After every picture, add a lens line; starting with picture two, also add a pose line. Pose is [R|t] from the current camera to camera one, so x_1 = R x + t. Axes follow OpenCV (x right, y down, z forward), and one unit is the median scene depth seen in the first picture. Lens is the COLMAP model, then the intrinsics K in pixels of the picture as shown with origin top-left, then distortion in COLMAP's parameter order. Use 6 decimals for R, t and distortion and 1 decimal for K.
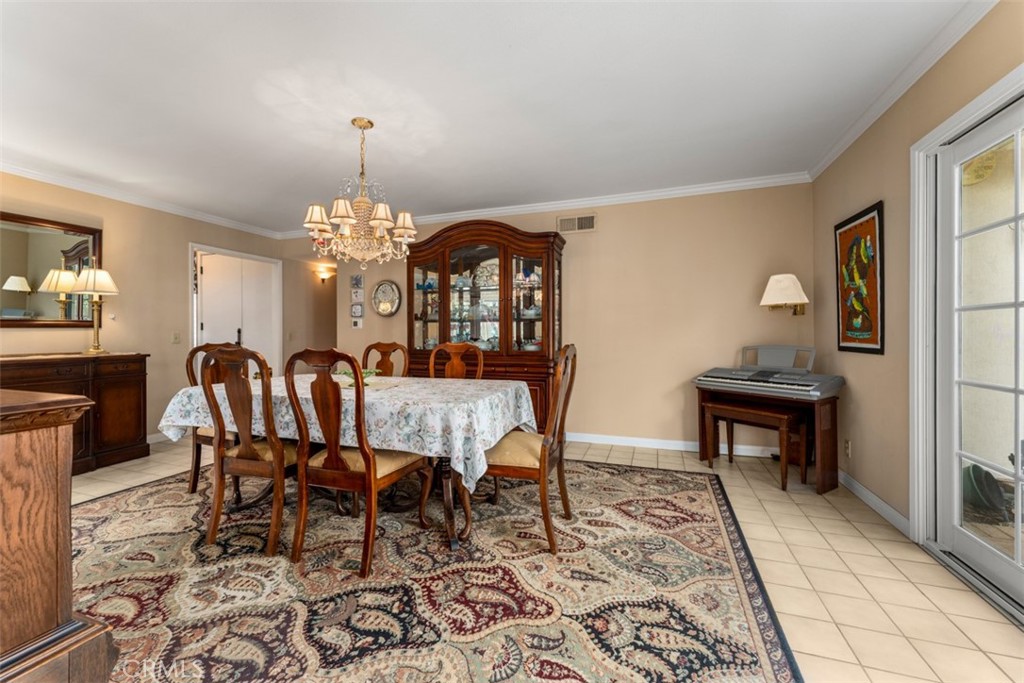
lens RADIAL K [[403.1, 0, 509.6], [0, 403.1, 335.2], [0, 0, 1]] dist [-0.000726, -0.000042]
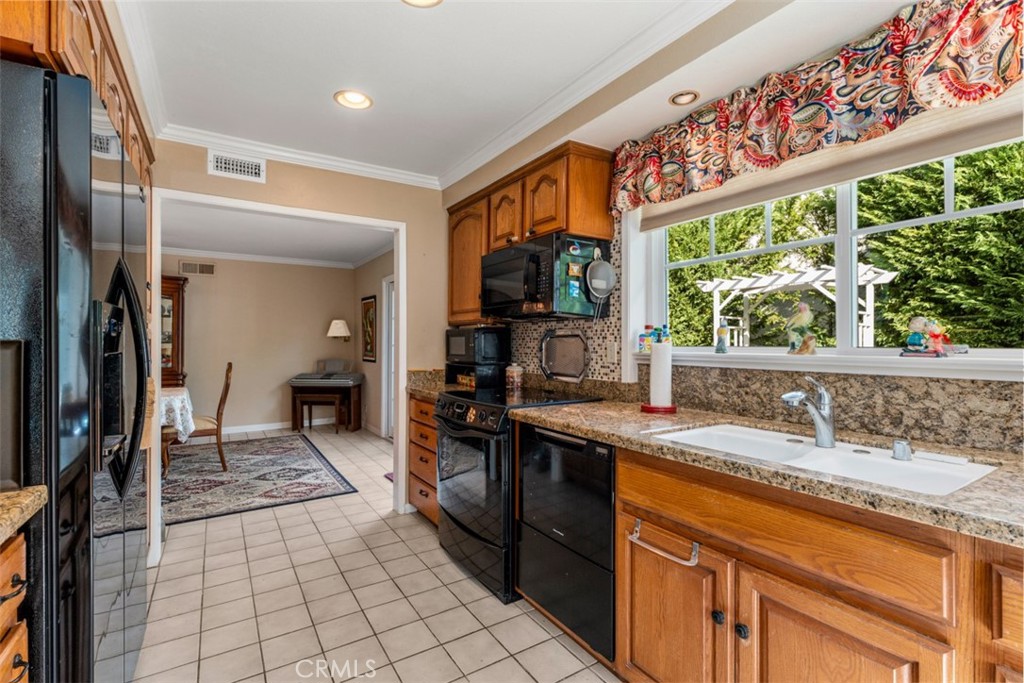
lens RADIAL K [[461.8, 0, 508.7], [0, 461.8, 340.9], [0, 0, 1]] dist [0.001190, -0.000615]
pose [[0.607743, 0.006991, 0.794103, -0.912418], [-0.002025, 0.999972, -0.007254, -0.076302], [-0.794131, 0.002801, 0.607740, -1.571180]]
